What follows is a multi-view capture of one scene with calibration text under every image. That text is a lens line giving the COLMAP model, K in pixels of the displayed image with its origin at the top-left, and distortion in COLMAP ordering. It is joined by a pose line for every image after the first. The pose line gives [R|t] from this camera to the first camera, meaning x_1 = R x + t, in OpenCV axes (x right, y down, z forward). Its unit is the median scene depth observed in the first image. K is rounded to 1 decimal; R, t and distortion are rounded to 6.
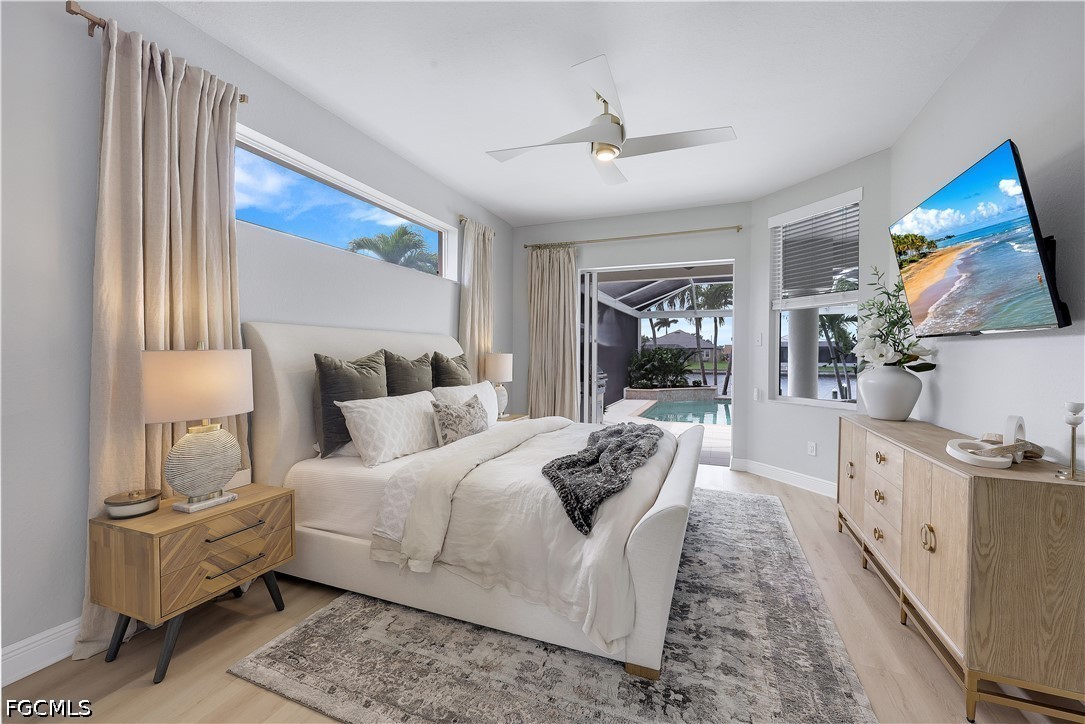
lens RADIAL K [[439.8, 0, 542.3], [0, 439.8, 360.1], [0, 0, 1]] dist [-0.002704, -0.000053]
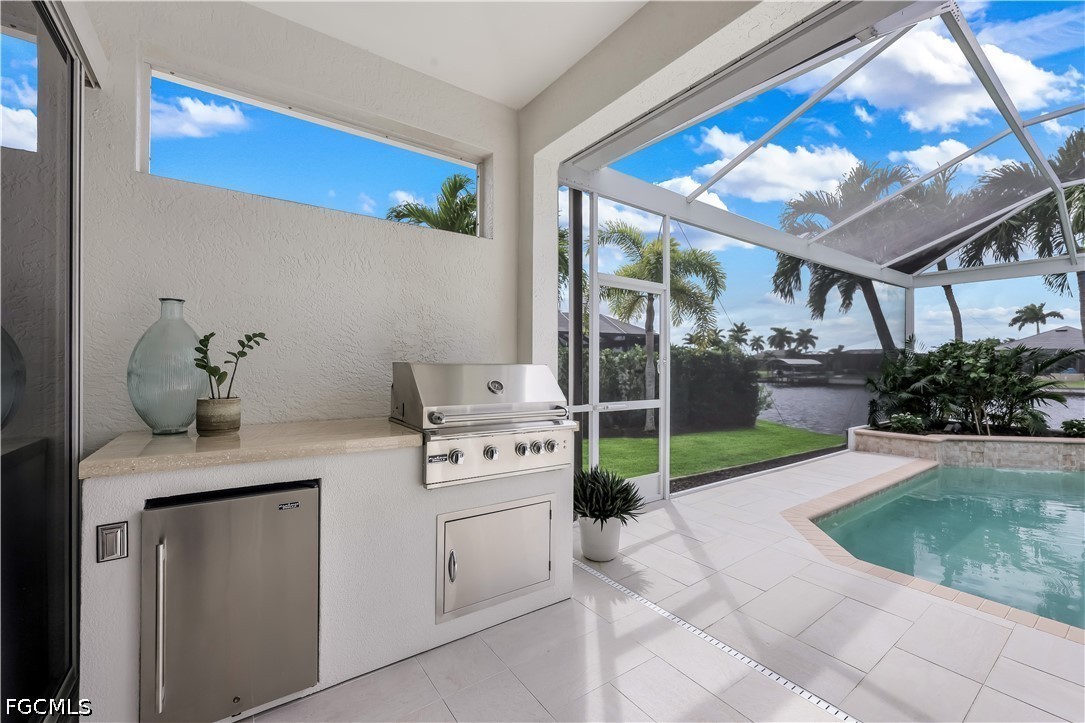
lens RADIAL K [[447.6, 0, 538.5], [0, 447.6, 358.2], [0, 0, 1]] dist [0.002306, -0.000138]
pose [[0.844124, -0.007683, -0.536093, 0.148192], [-0.006583, 0.999673, -0.024694, 0.001432], [0.536108, 0.024374, 0.843797, 0.364922]]
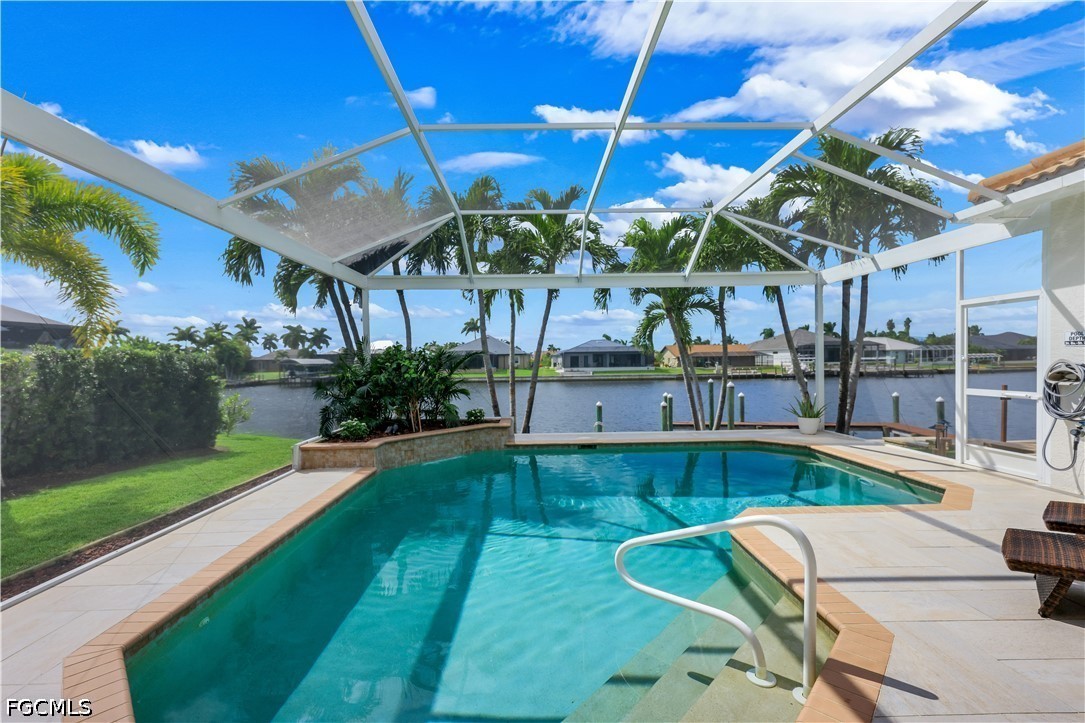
lens RADIAL K [[464.6, 0, 543.5], [0, 464.6, 369.9], [0, 0, 1]] dist [0.001843, 0.000189]
pose [[0.914964, -0.025670, 0.402718, 0.207275], [0.023402, 0.999670, 0.010554, -0.004143], [-0.402856, -0.000232, 0.915263, 0.469808]]
